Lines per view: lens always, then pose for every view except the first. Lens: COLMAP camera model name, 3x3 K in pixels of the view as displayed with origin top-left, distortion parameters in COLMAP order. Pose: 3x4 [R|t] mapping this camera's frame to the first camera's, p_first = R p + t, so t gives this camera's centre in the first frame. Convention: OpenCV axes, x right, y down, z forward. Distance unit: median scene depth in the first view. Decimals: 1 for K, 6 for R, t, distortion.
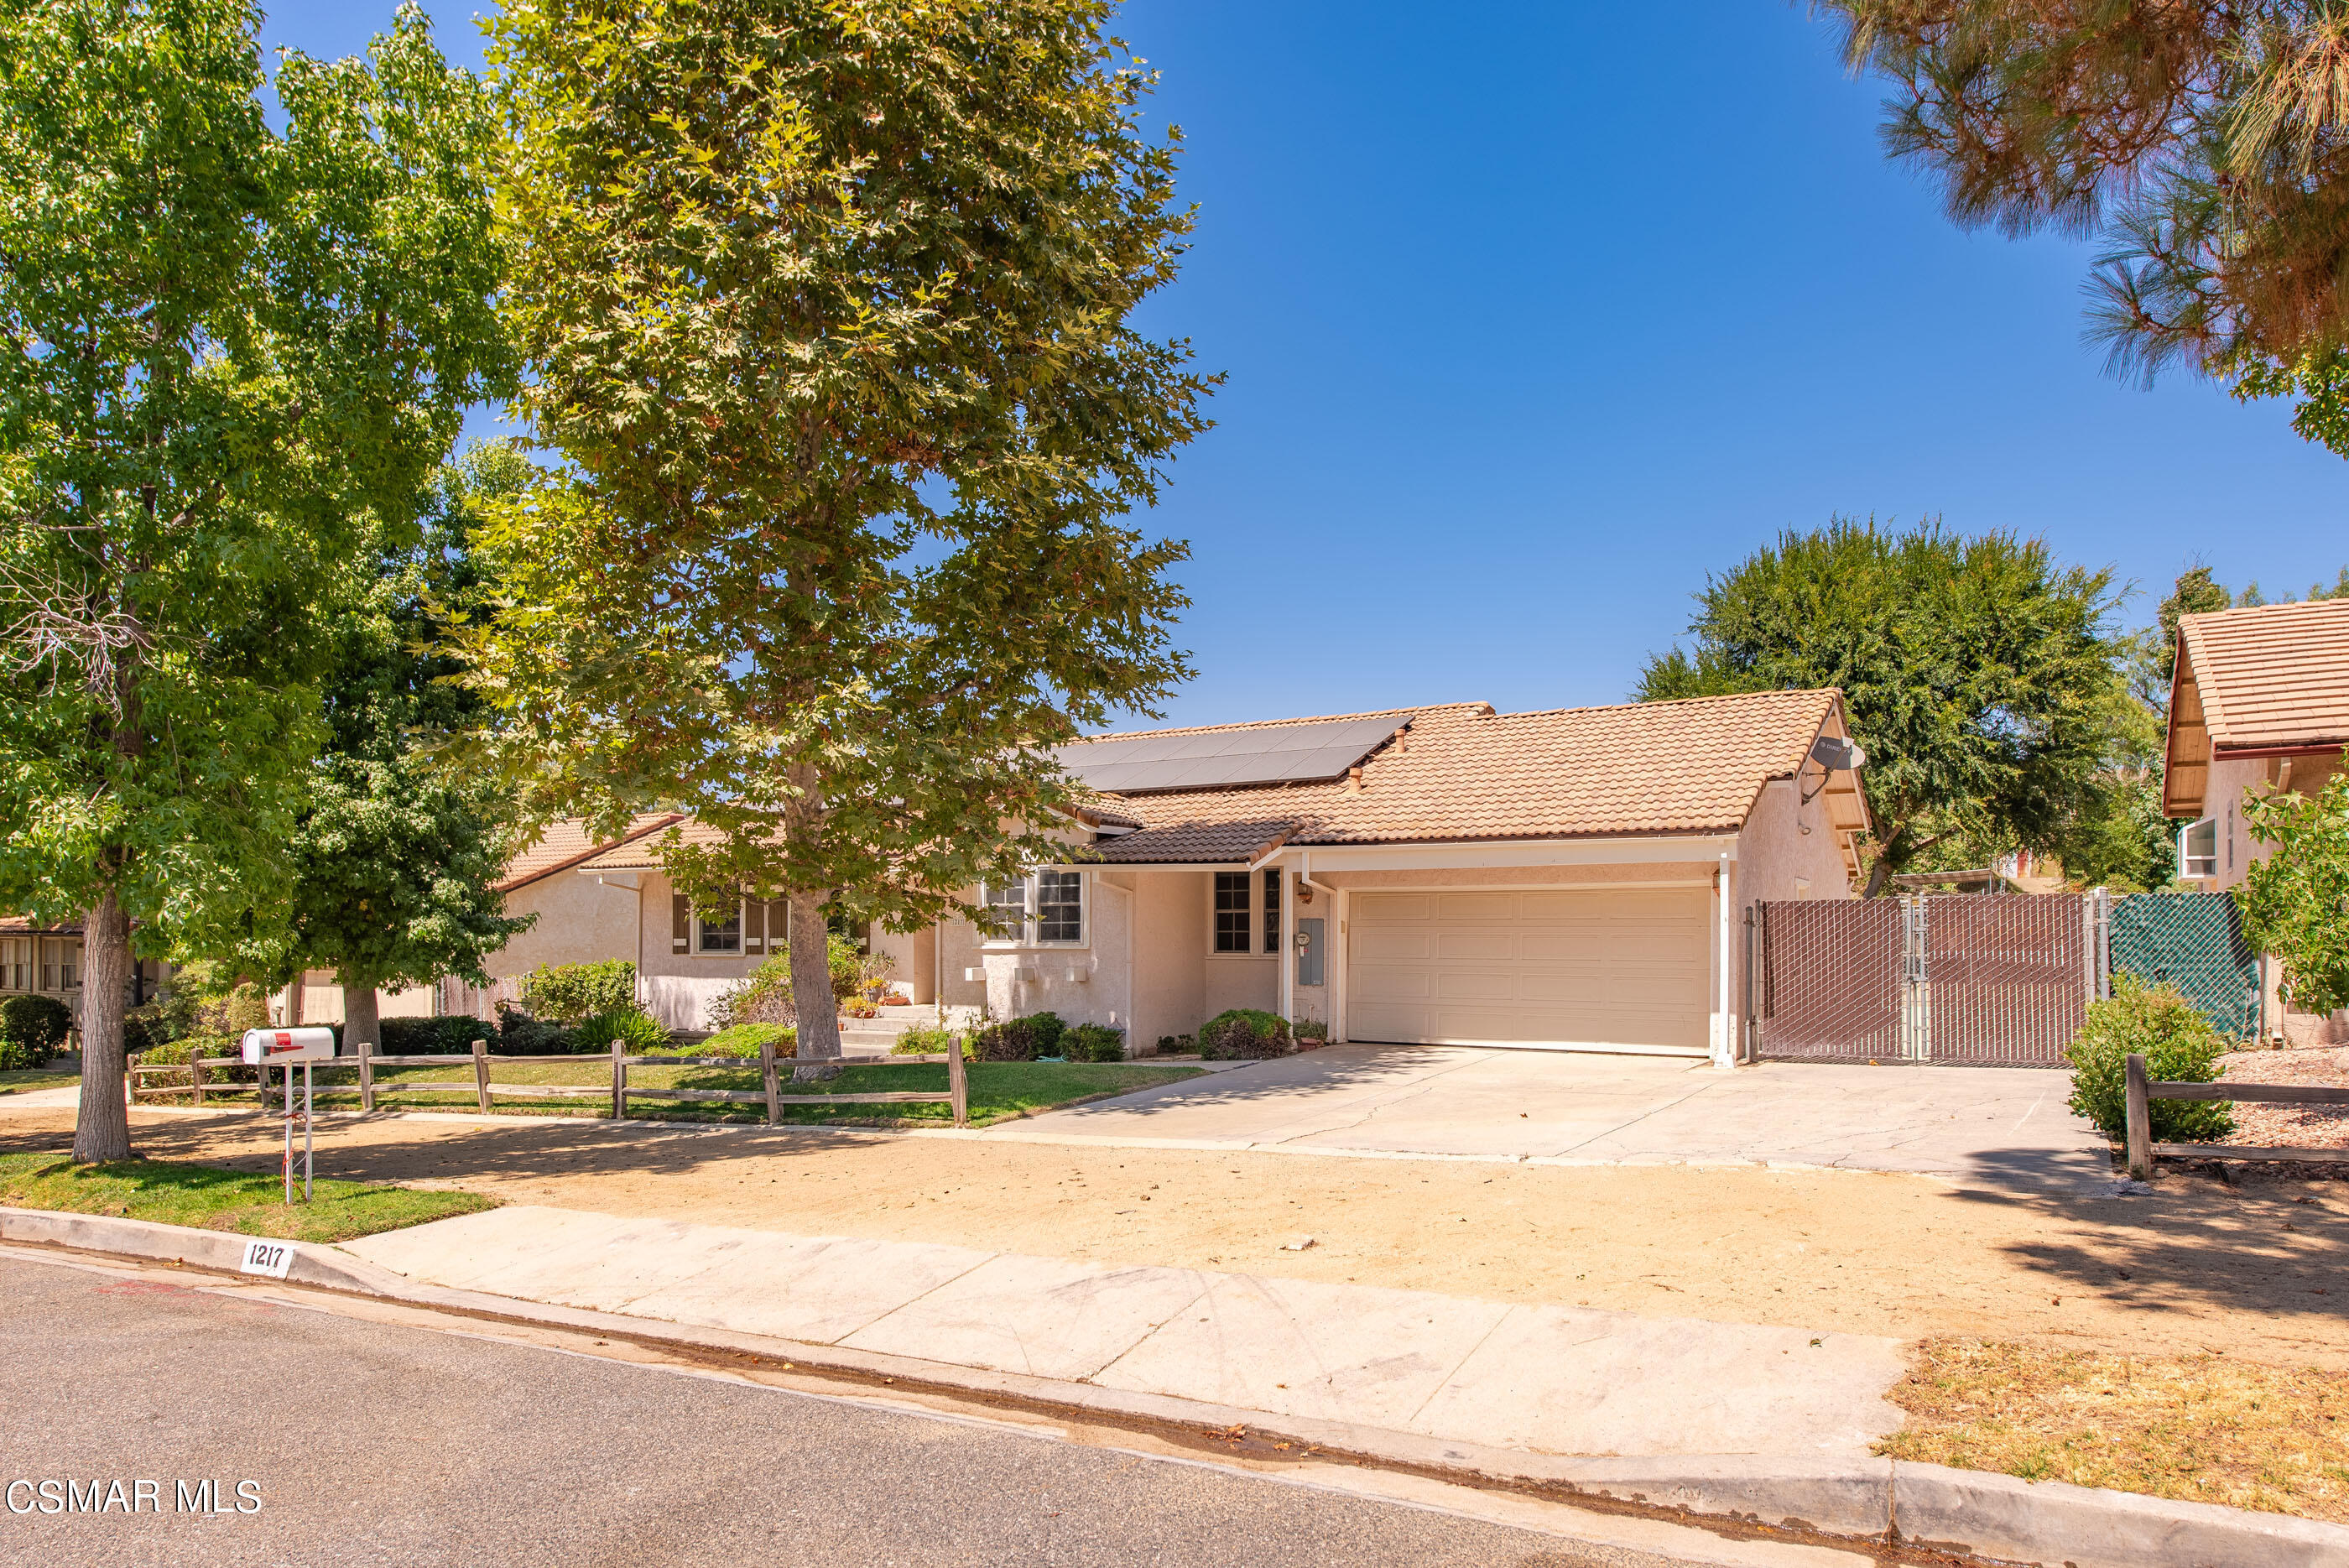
lens RADIAL K [[1519.4, 0, 1110.5], [0, 1519.4, 848.2], [0, 0, 1]] dist [0.019221, -0.003336]
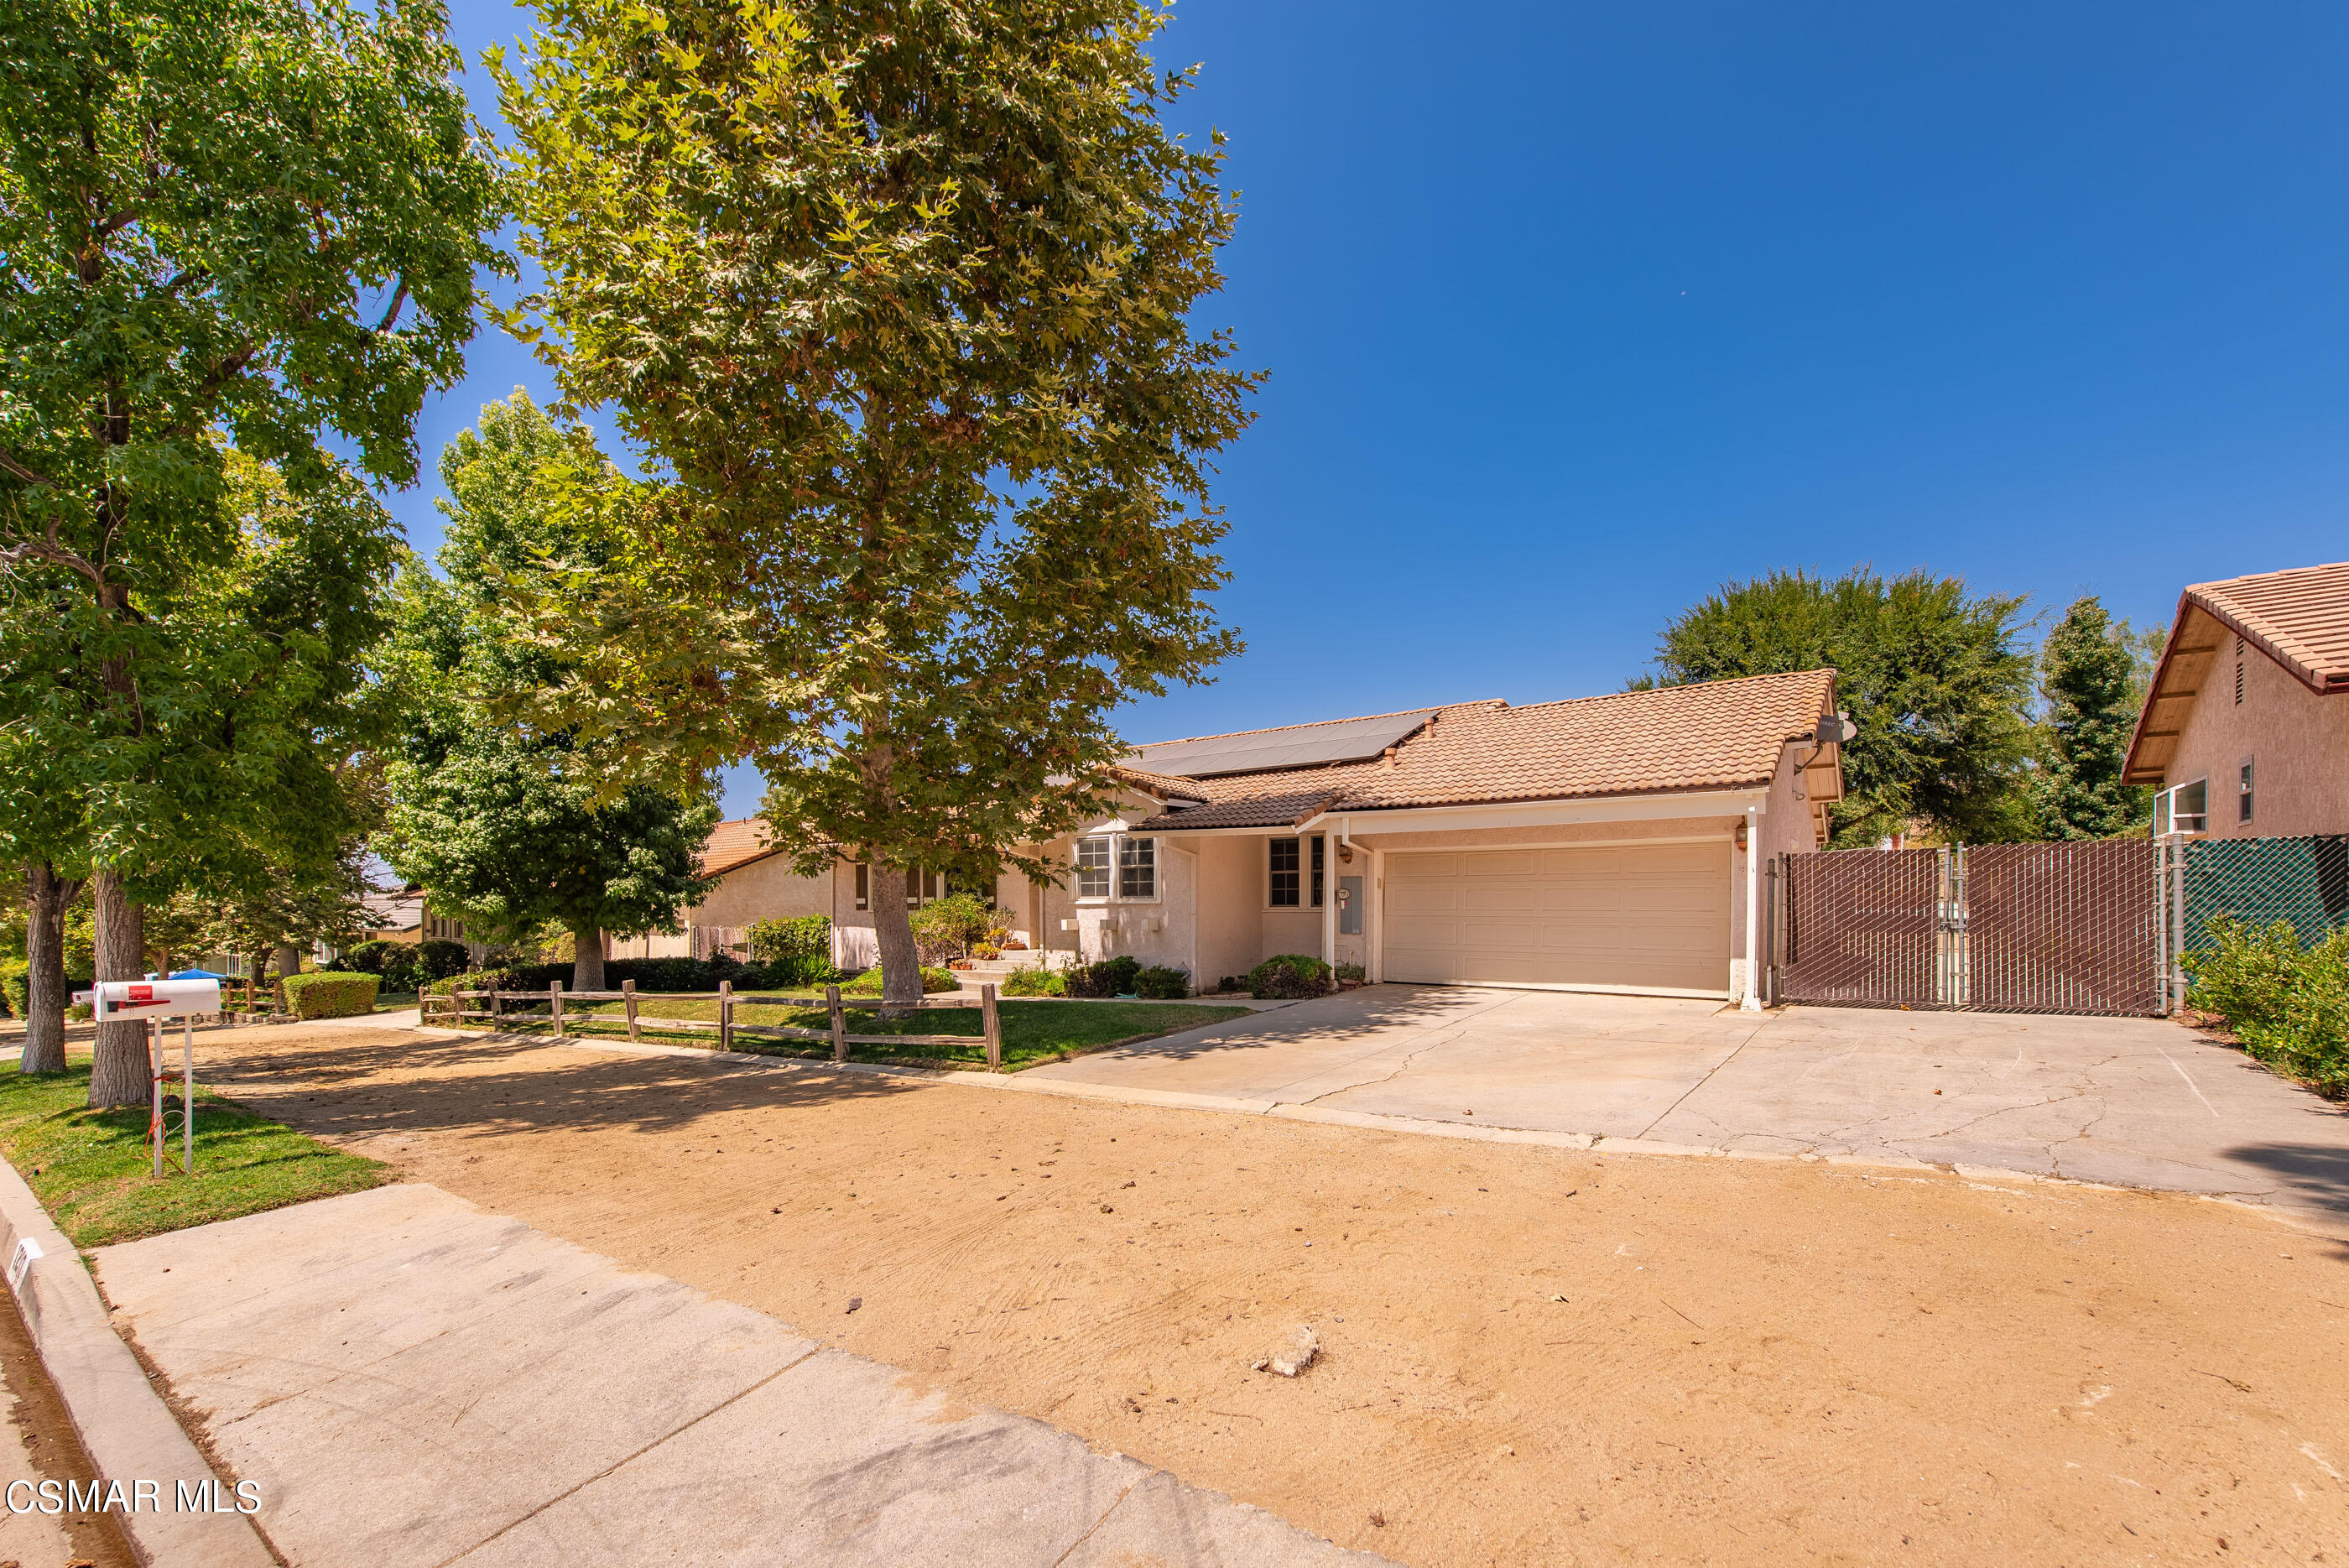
lens RADIAL K [[1034.0, 0, 1107.4], [0, 1034.0, 882.2], [0, 0, 1]] dist [0.008970, 0.000053]
pose [[0.994195, -0.005663, -0.107443, 0.034970], [0.009882, 0.999199, 0.038775, 0.020139], [0.107137, -0.039612, 0.993455, 0.214799]]
